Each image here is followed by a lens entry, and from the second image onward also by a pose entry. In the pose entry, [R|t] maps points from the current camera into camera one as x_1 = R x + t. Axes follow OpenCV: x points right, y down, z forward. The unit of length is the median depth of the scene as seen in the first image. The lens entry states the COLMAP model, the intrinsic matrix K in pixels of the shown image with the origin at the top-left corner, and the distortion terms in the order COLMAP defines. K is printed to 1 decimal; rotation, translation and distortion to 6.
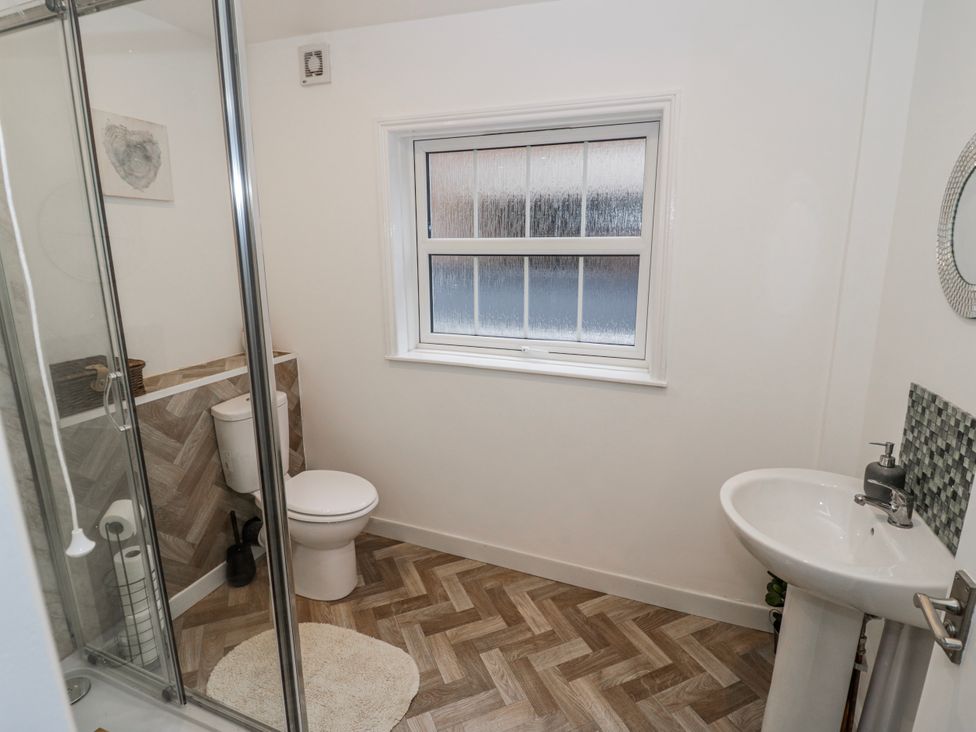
lens RADIAL K [[508.0, 0, 485.2], [0, 508.0, 359.8], [0, 0, 1]] dist [-0.003335, -0.012361]
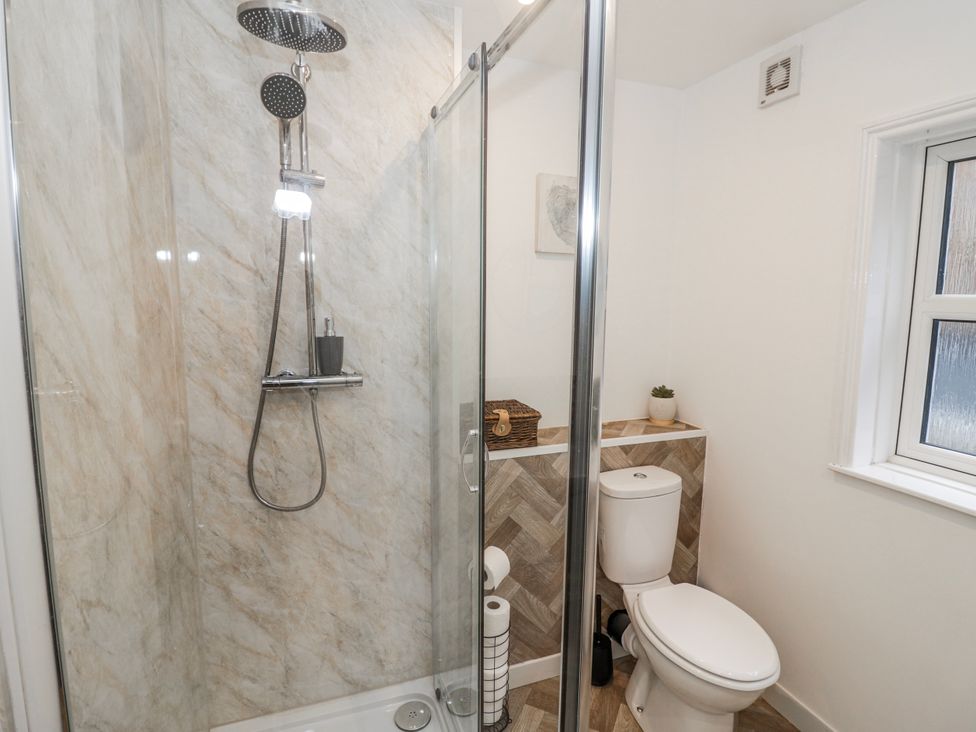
lens RADIAL K [[508.0, 0, 487.9], [0, 508.0, 359.0], [0, 0, 1]] dist [-0.003335, -0.012361]
pose [[0.668250, 0.096315, -0.737676, -0.017574], [-0.178073, 0.983467, -0.032907, -0.044075], [0.722310, 0.153350, 0.674353, 0.207651]]
